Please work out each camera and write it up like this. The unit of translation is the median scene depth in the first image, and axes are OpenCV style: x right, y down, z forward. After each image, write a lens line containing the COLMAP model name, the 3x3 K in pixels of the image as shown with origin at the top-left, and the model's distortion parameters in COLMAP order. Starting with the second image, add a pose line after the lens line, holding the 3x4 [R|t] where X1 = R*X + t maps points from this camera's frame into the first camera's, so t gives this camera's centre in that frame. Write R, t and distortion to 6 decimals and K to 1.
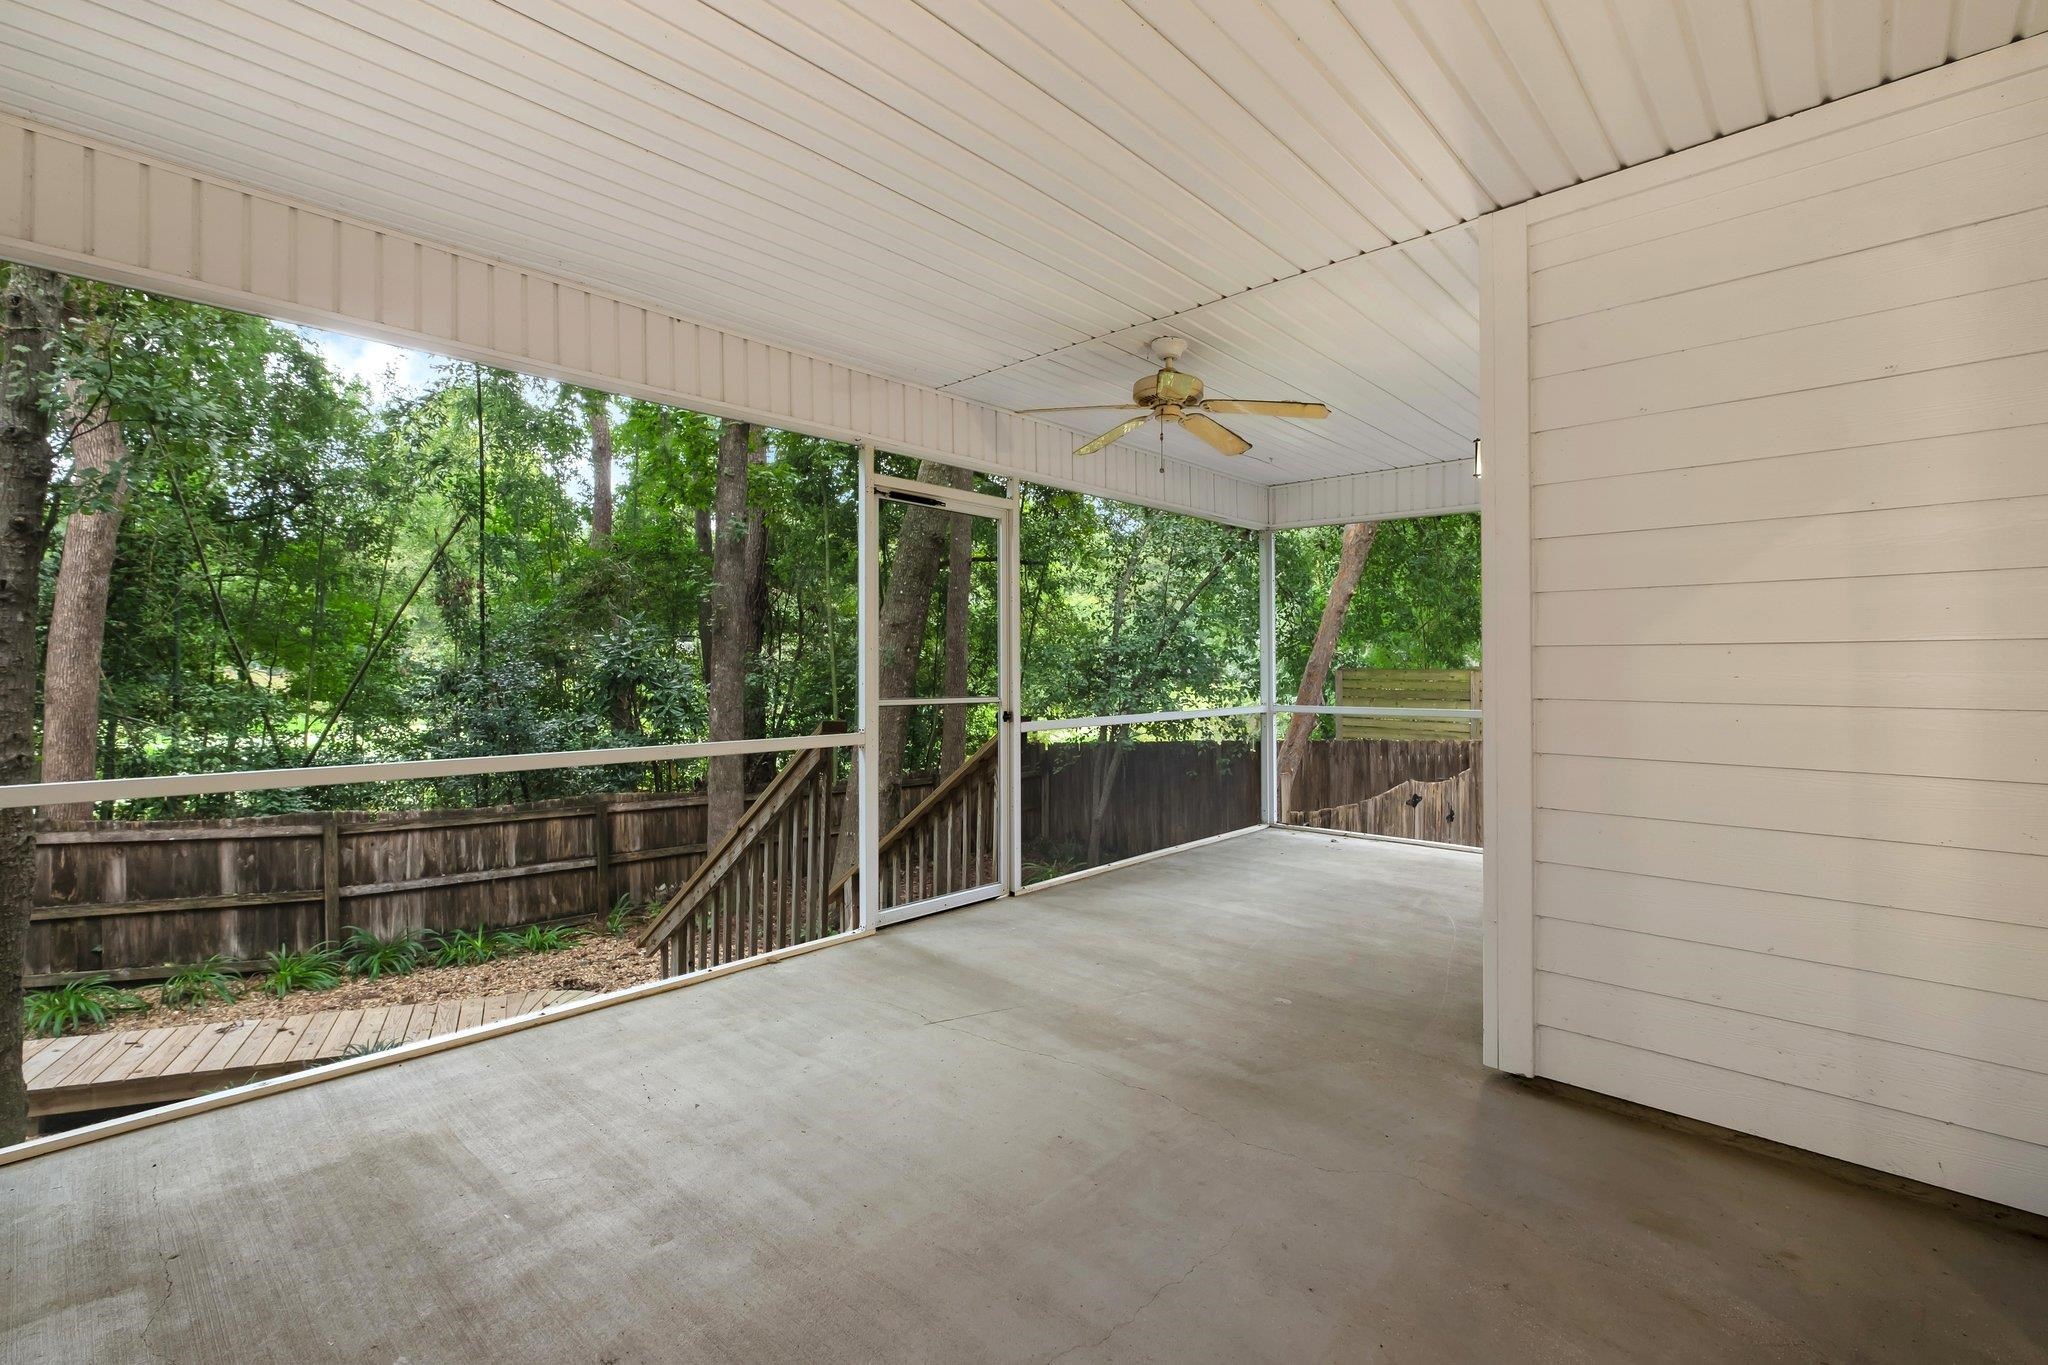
lens RADIAL K [[902.2, 0, 1014.1], [0, 902.2, 663.4], [0, 0, 1]] dist [-0.010851, 0.000147]
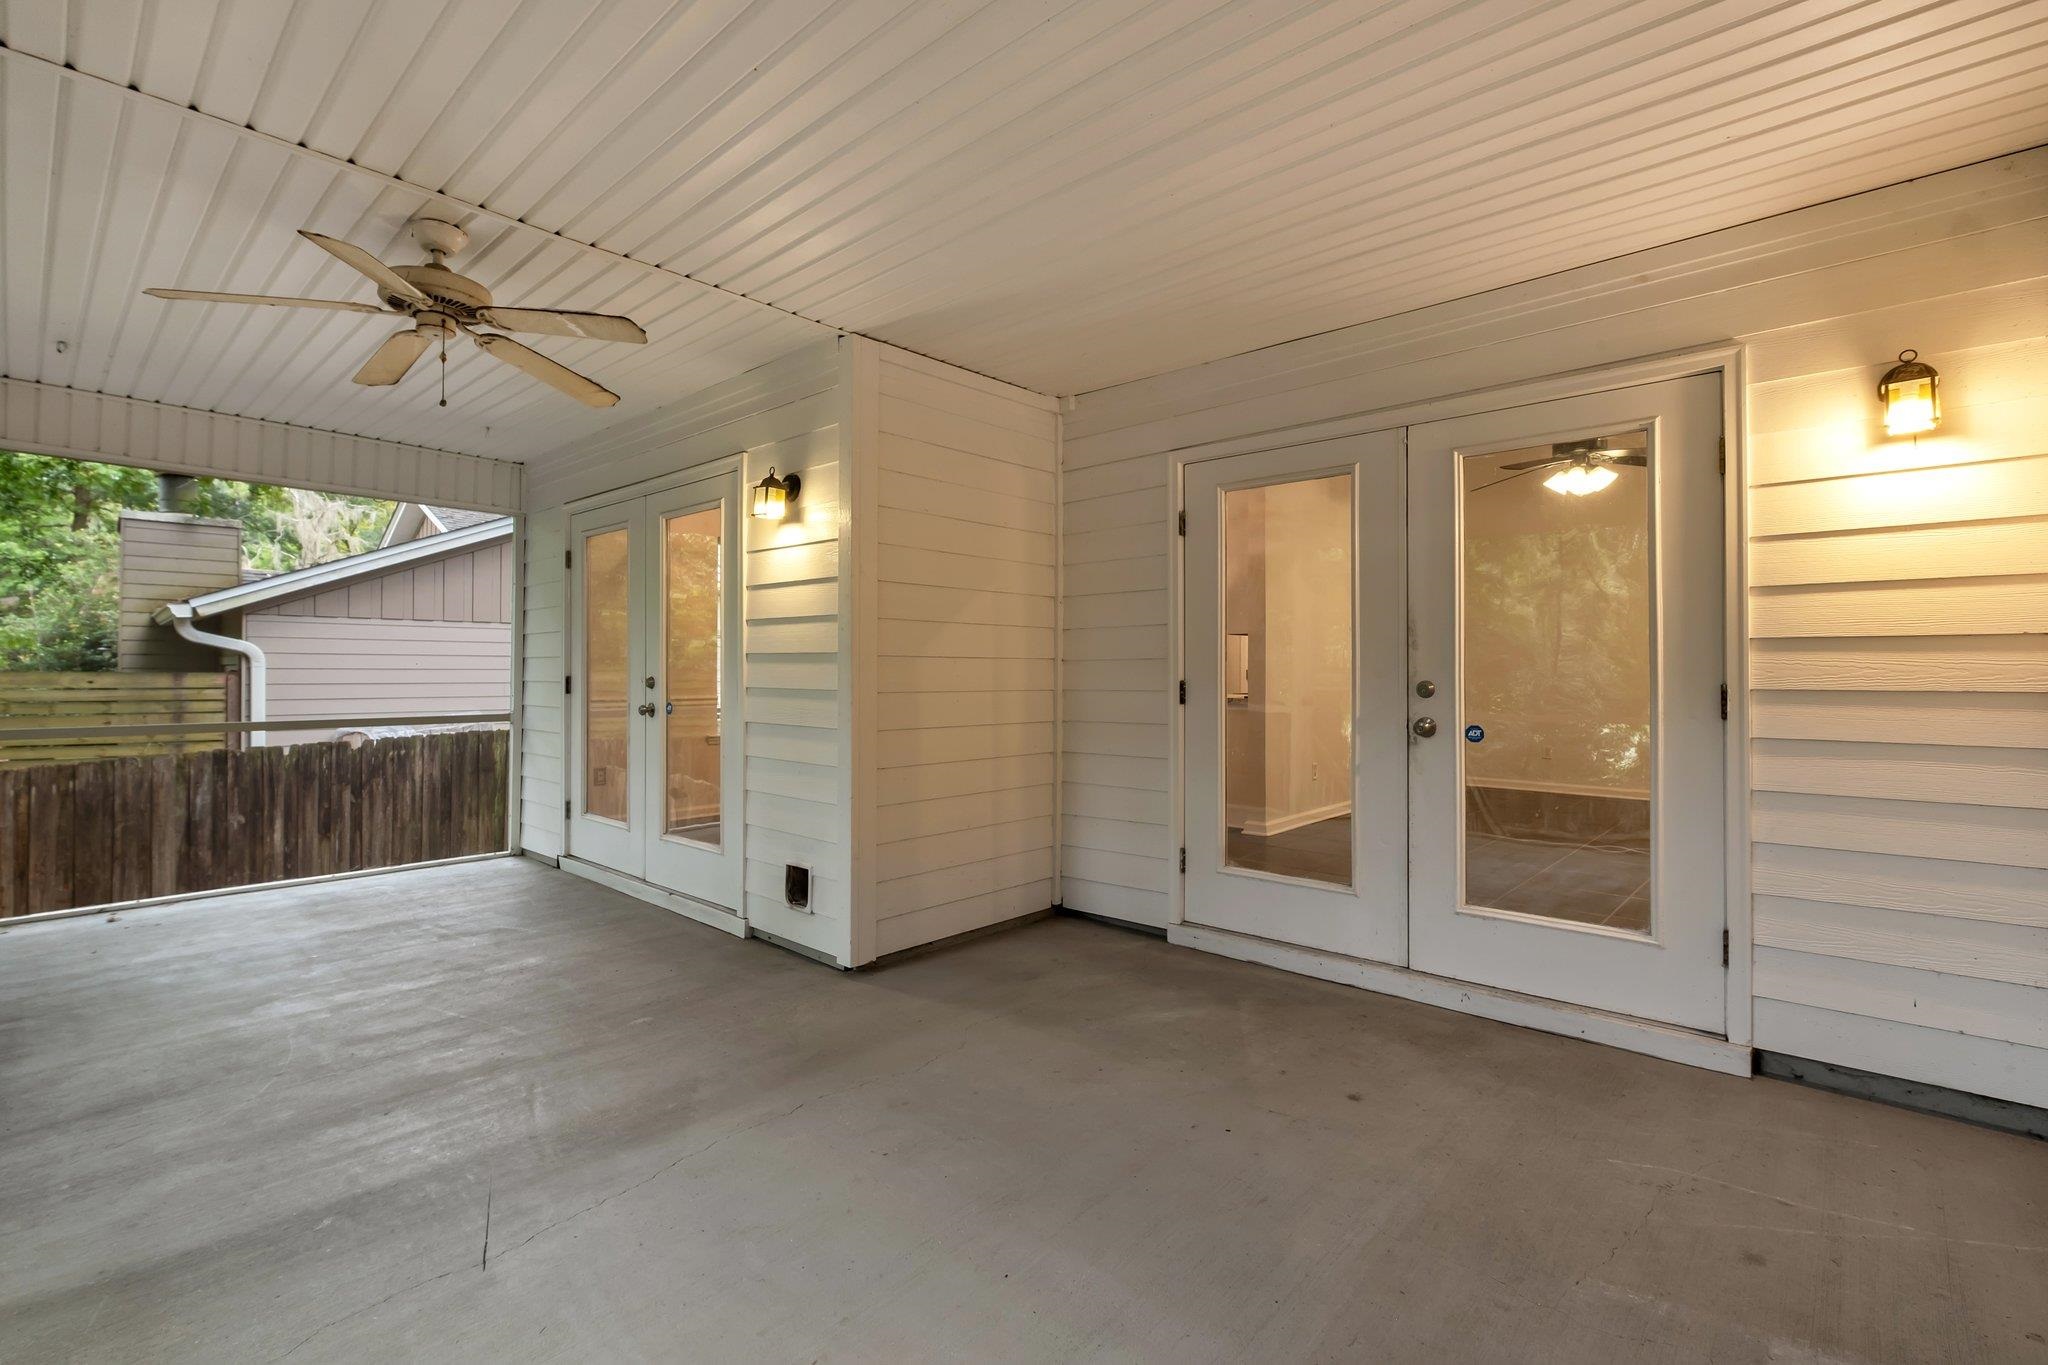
lens RADIAL K [[902.2, 0, 1014.1], [0, 902.2, 663.4], [0, 0, 1]] dist [-0.010851, 0.000147]
pose [[-0.024621, 0.011569, 0.999630, -0.595769], [-0.009277, 0.999887, -0.011800, 0.006408], [-0.999654, -0.009564, -0.024511, 0.574352]]
